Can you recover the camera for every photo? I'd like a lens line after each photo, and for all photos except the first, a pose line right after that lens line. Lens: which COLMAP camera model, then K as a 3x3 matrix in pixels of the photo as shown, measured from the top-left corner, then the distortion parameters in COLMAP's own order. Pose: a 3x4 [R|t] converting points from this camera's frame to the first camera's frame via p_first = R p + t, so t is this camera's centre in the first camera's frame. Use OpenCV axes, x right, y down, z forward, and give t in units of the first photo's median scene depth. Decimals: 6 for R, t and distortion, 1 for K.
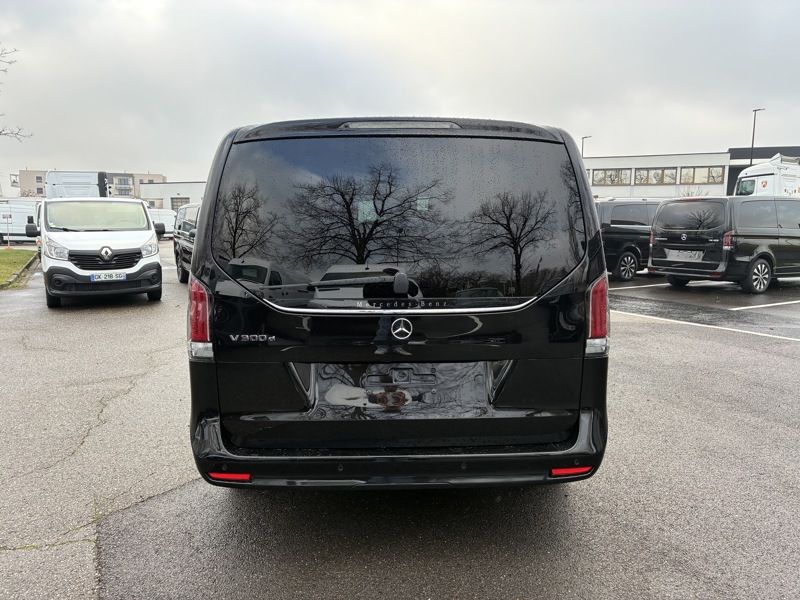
lens RADIAL K [[603.1, 0, 399.0], [0, 603.1, 299.7], [0, 0, 1]] dist [0.031500, -0.039533]
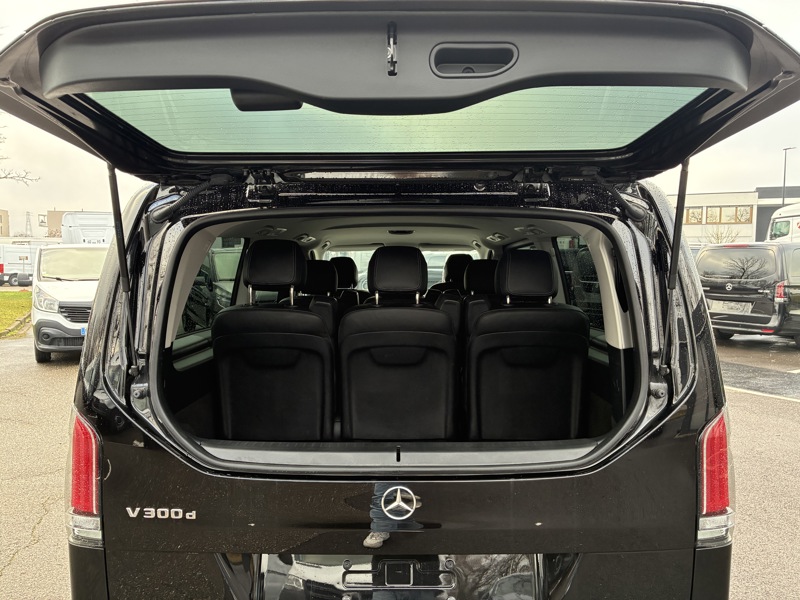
lens RADIAL K [[603.1, 0, 398.7], [0, 603.1, 301.2], [0, 0, 1]] dist [0.031500, -0.039533]
pose [[0.999495, 0.001665, -0.031730, 0.005538], [-0.003550, 0.998225, -0.059449, -0.027898], [0.031575, 0.059532, 0.997727, 0.085313]]
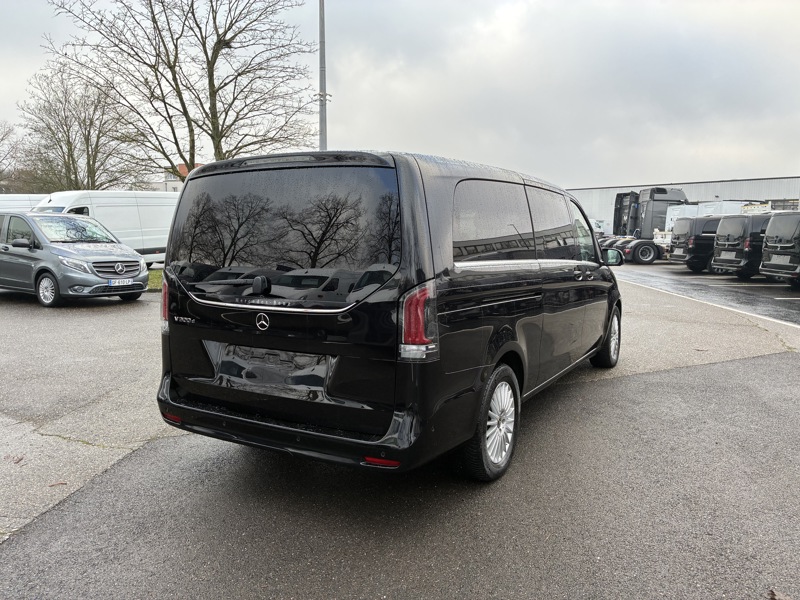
lens RADIAL K [[603.1, 0, 404.4], [0, 603.1, 302.0], [0, 0, 1]] dist [0.031500, -0.039533]
pose [[0.860300, 0.063171, -0.505860, 0.206999], [-0.067129, 0.997690, 0.010427, -0.005883], [0.505350, 0.024988, 0.862553, 0.013199]]
